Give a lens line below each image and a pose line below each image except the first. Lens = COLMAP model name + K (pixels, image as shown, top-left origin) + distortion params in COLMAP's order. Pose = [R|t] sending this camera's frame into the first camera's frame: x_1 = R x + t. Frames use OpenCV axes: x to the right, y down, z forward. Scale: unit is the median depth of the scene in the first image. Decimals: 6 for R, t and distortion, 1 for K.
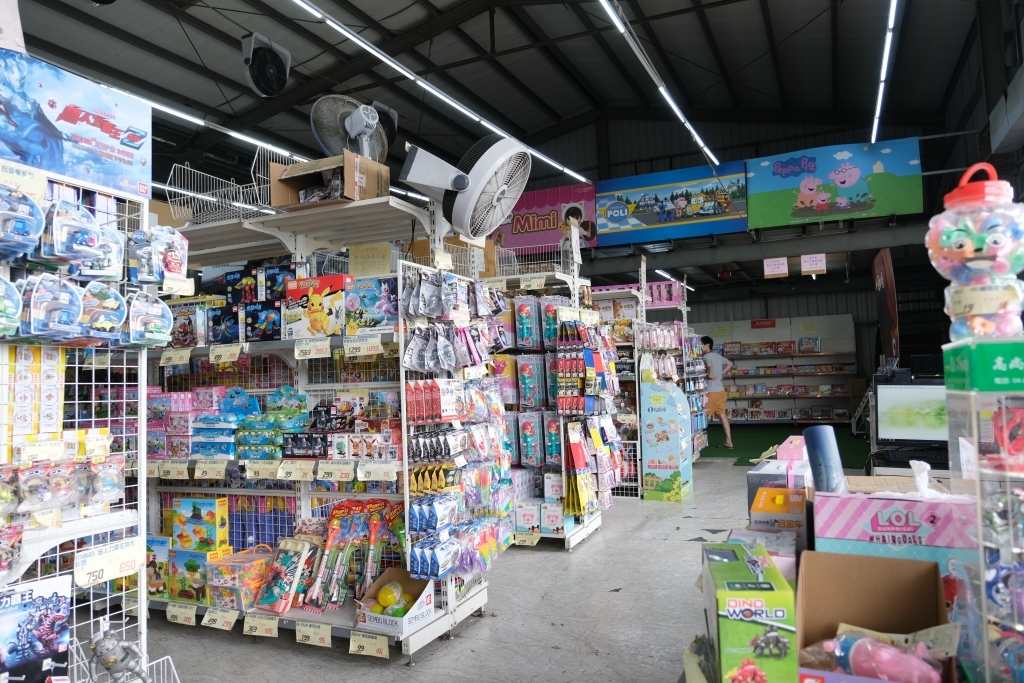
lens RADIAL K [[747.2, 0, 512.0], [0, 747.2, 341.5], [0, 0, 1]] dist [-0.001748, -0.000238]
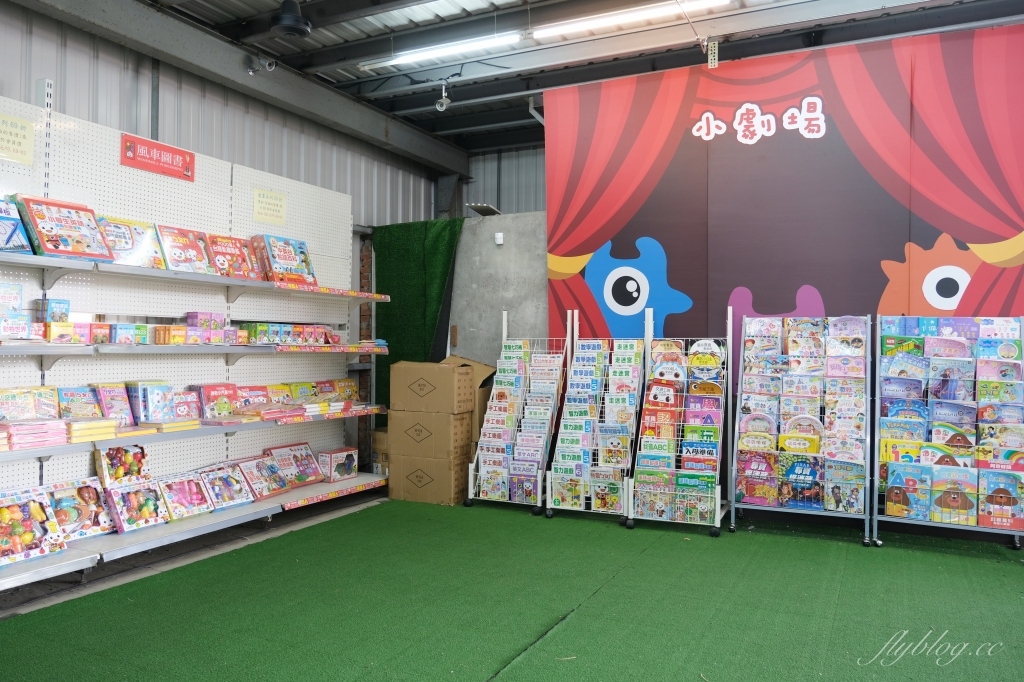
lens RADIAL K [[747.2, 0, 512.0], [0, 747.2, 341.0], [0, 0, 1]] dist [-0.001748, -0.000238]
pose [[0.041279, 0.044243, 0.998168, 0.076937], [-0.052088, 0.997756, -0.042071, 0.047303], [-0.997789, -0.050256, 0.043491, 0.869819]]
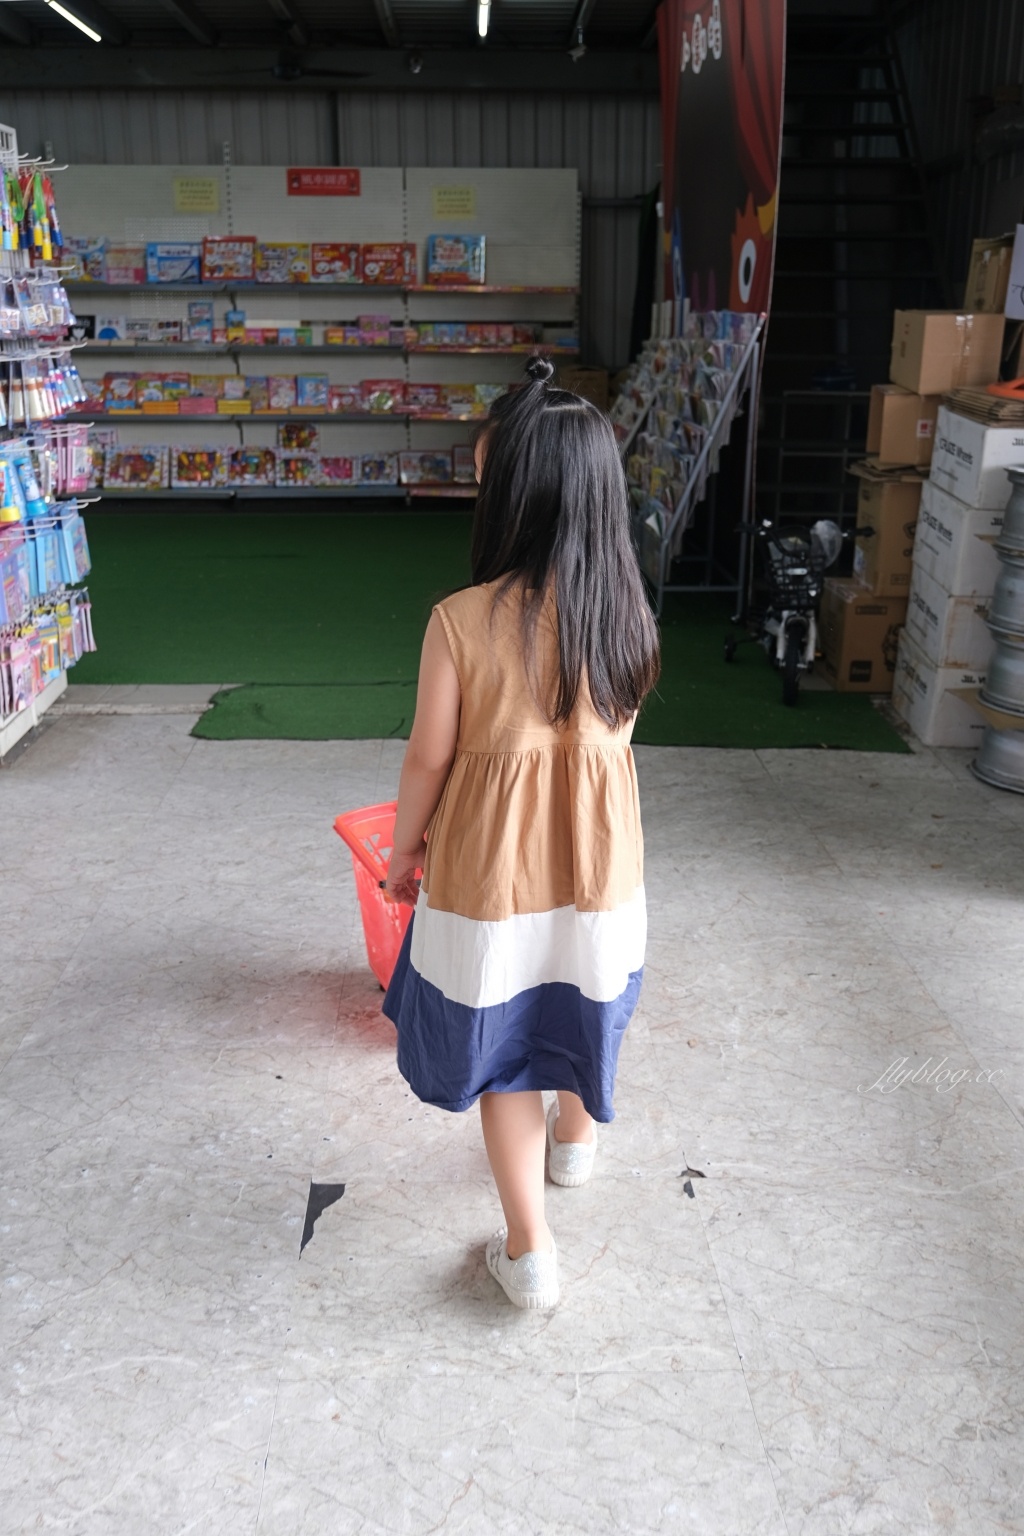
lens RADIAL K [[1403.0, 0, 512.0], [0, 1403.0, 768.0], [0, 0, 1]] dist [-0.008990, -0.004439]
pose [[0.900115, -0.091300, 0.425978, 0.131284], [-0.059780, 0.942659, 0.328359, 0.011572], [-0.431531, -0.321026, 0.843044, 0.381418]]
